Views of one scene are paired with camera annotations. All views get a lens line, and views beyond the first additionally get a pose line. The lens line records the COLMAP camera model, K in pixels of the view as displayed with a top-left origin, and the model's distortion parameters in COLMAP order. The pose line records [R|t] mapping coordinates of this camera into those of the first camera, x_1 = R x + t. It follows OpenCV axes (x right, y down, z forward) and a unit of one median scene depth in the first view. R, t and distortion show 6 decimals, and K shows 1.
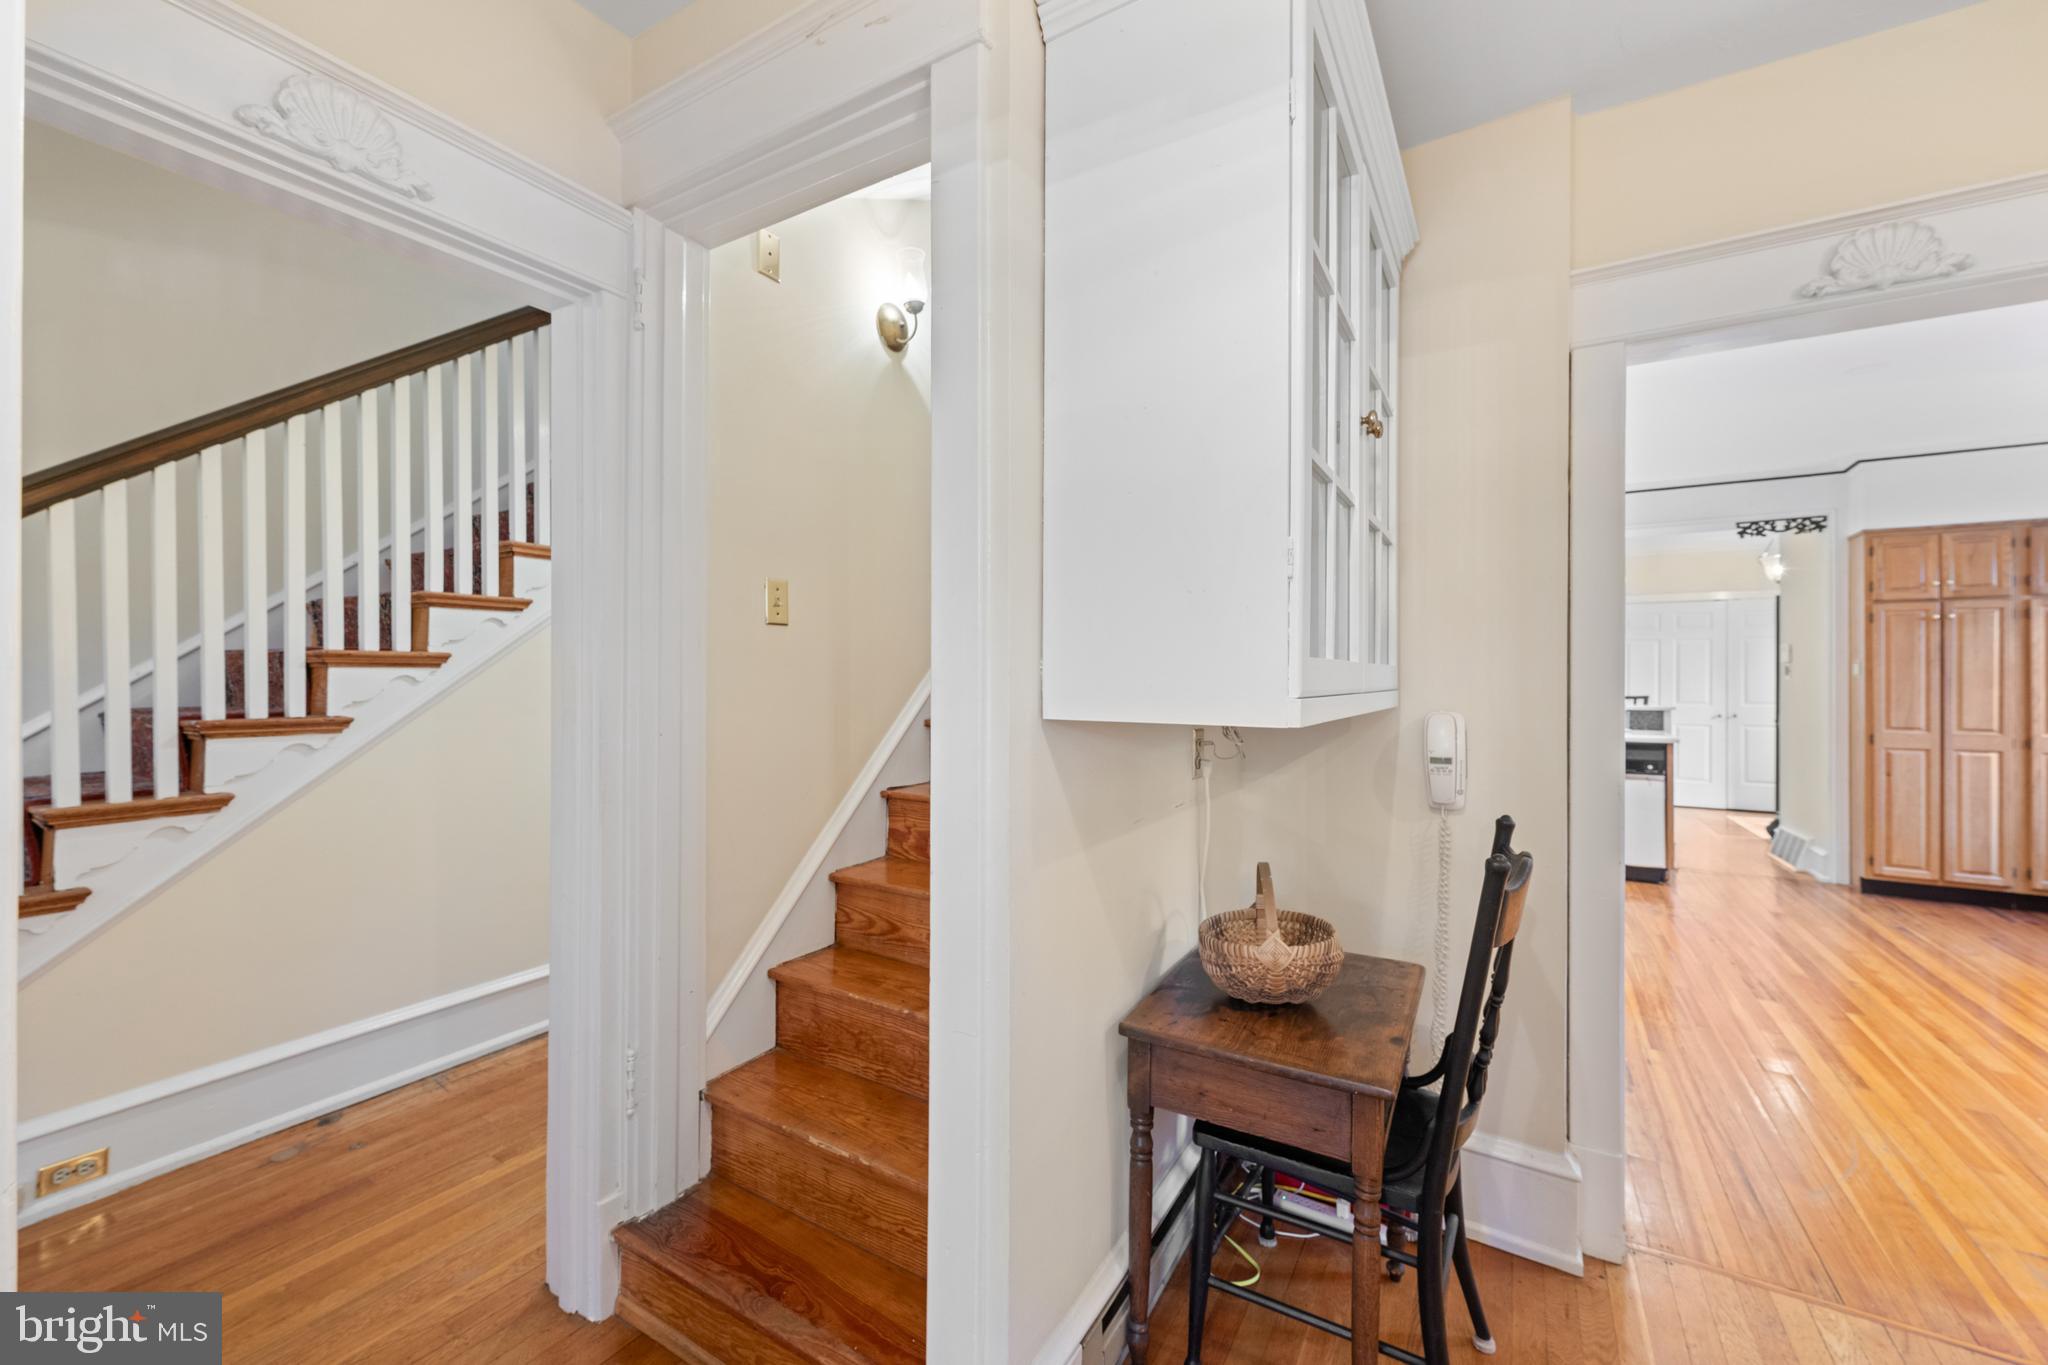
lens RADIAL K [[815.3, 0, 1015.2], [0, 815.3, 672.2], [0, 0, 1]] dist [0.003745, -0.000694]
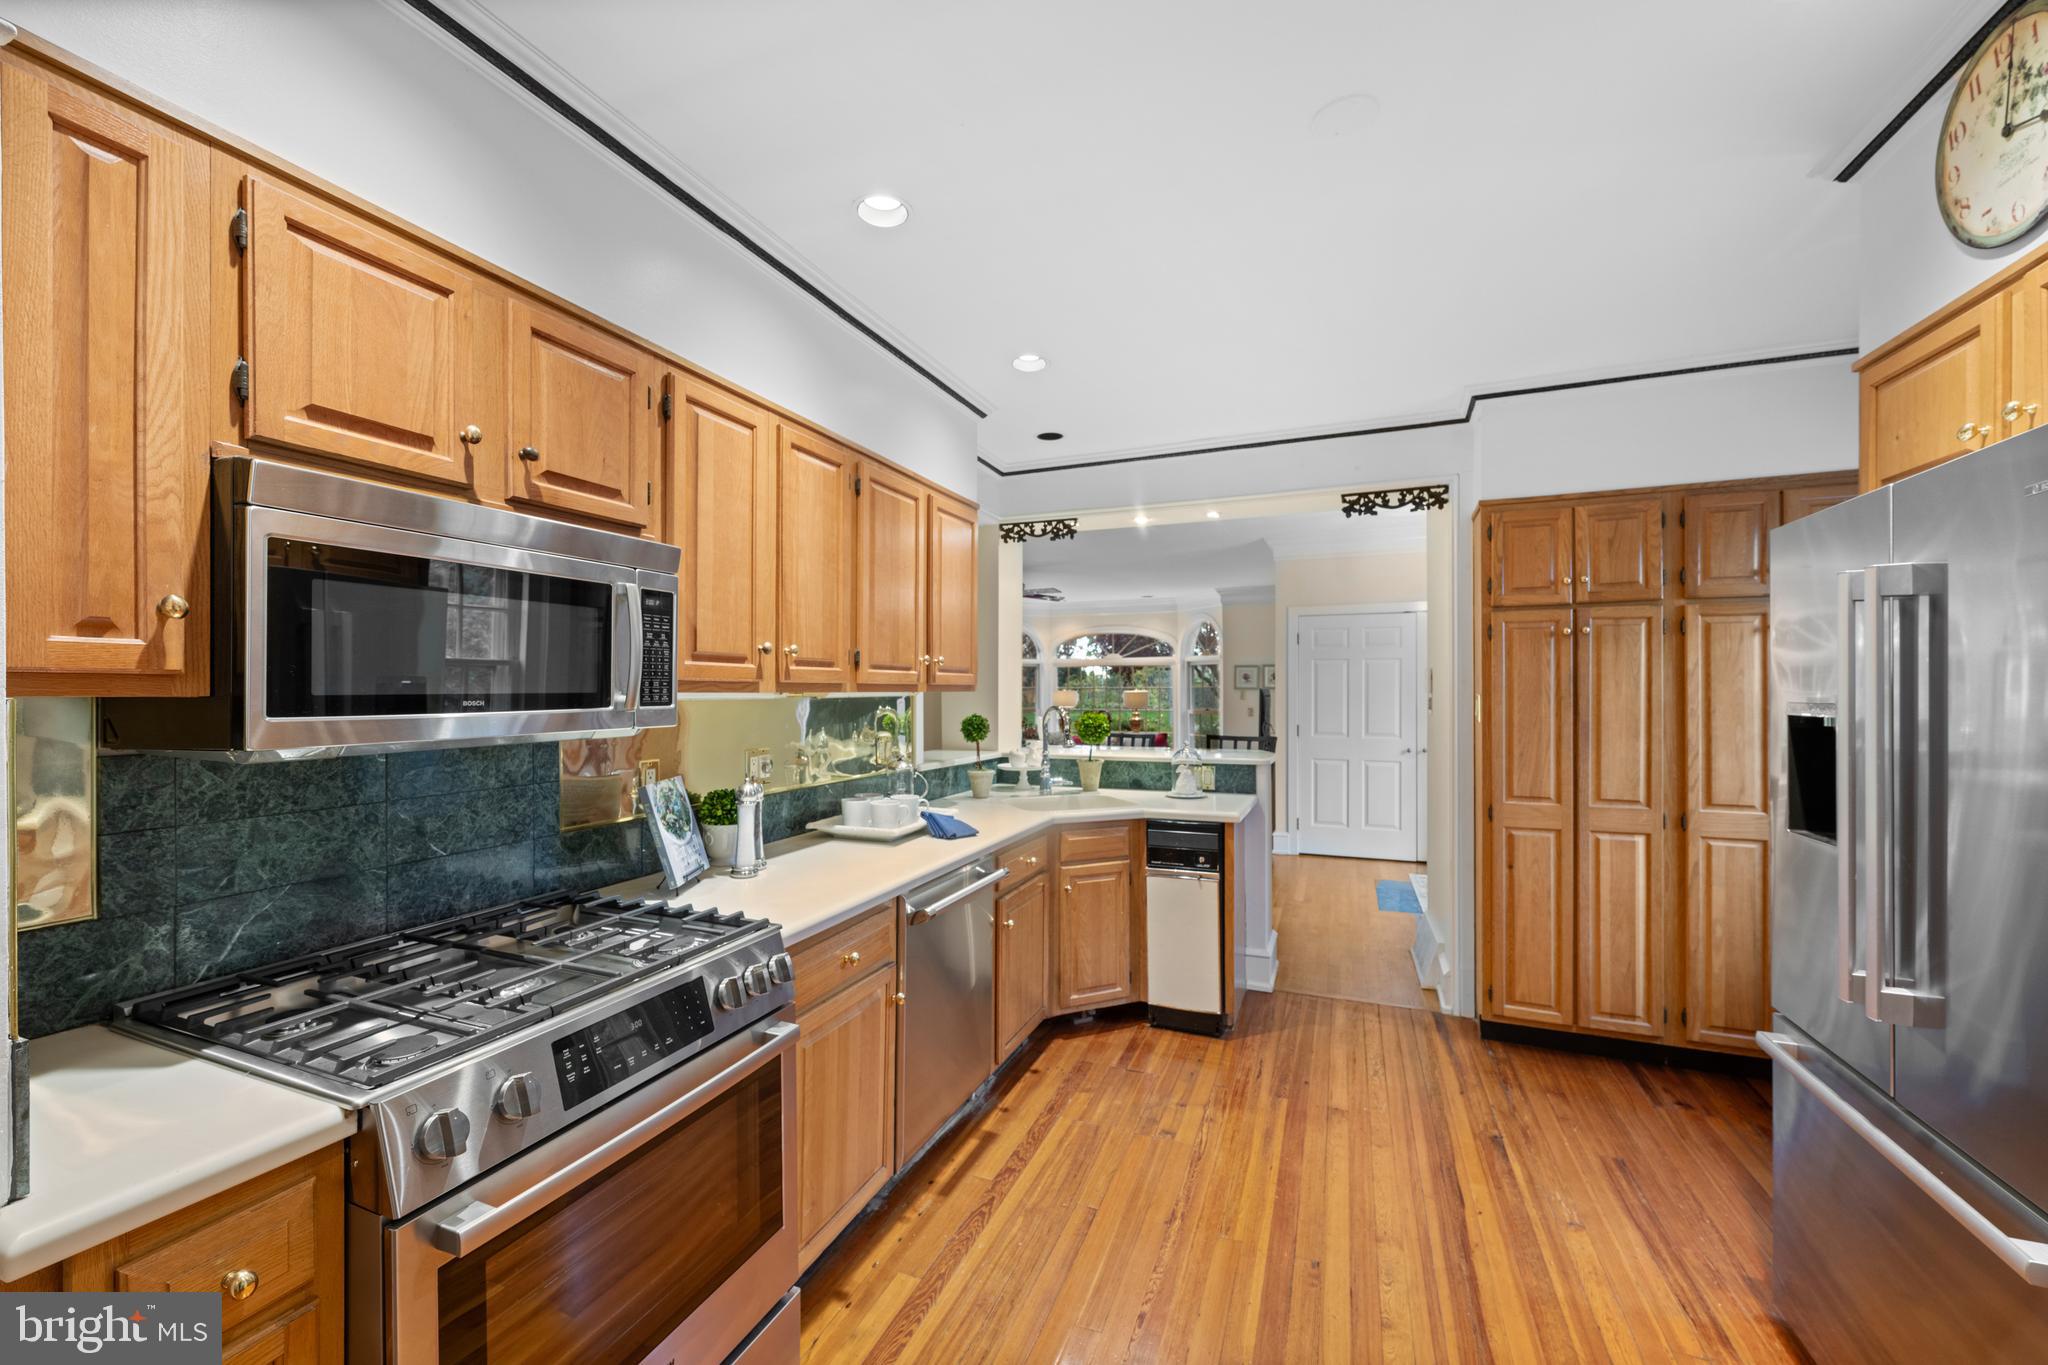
lens RADIAL K [[815.3, 0, 1010.4], [0, 815.3, 689.3], [0, 0, 1]] dist [0.003745, -0.000694]
pose [[0.987308, -0.004227, 0.158761, 0.570333], [0.003619, 0.999985, 0.004120, -0.024715], [-0.158776, -0.003493, 0.987308, 0.414715]]
